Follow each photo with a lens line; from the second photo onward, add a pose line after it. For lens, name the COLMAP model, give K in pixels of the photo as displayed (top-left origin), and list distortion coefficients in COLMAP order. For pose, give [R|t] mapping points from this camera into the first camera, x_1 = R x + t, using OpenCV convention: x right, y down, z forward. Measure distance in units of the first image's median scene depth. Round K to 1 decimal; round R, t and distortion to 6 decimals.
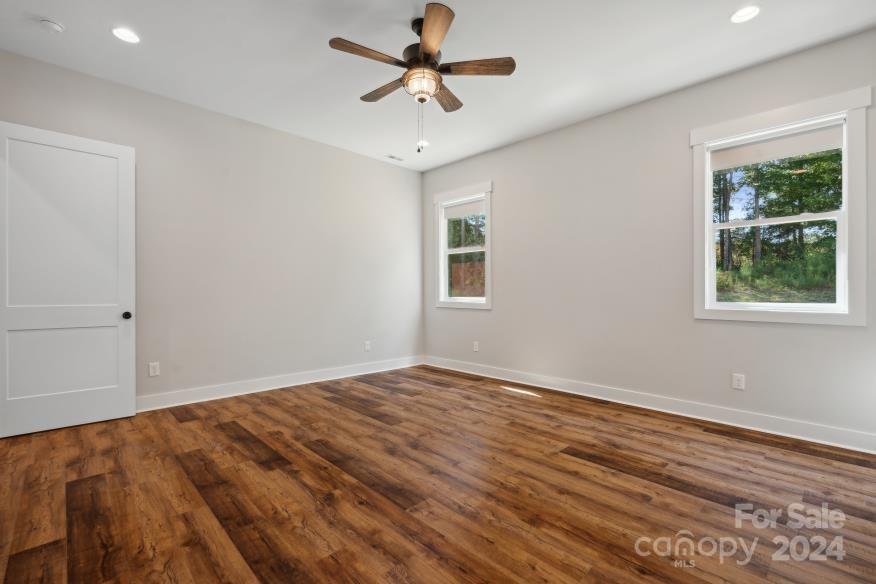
lens RADIAL K [[382.6, 0, 436.4], [0, 382.6, 294.2], [0, 0, 1]] dist [0.002058, -0.001305]
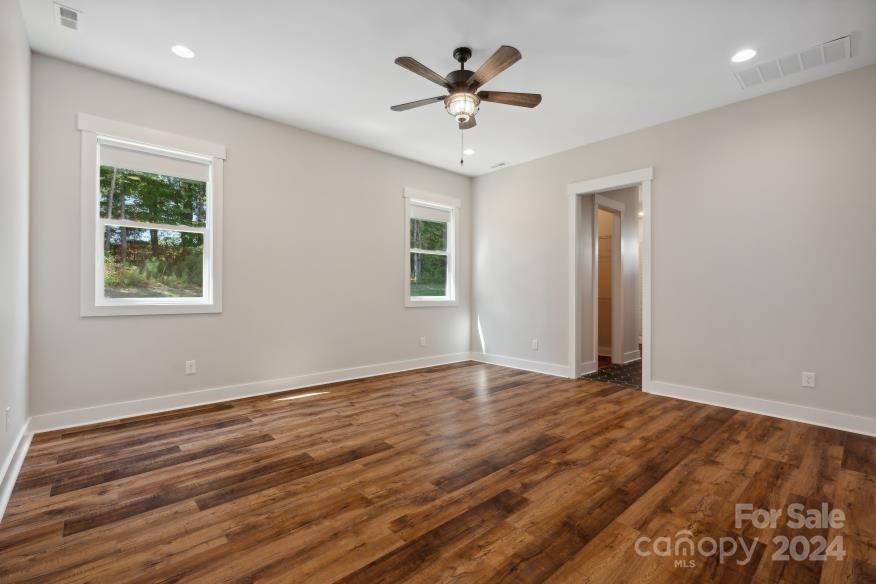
lens RADIAL K [[382.6, 0, 440.1], [0, 382.6, 290.5], [0, 0, 1]] dist [0.002058, -0.001305]
pose [[0.051400, -0.001085, 0.998678, -0.998571], [-0.002811, 0.999995, 0.001231, -0.008491], [-0.998674, -0.002871, 0.051397, 0.884442]]
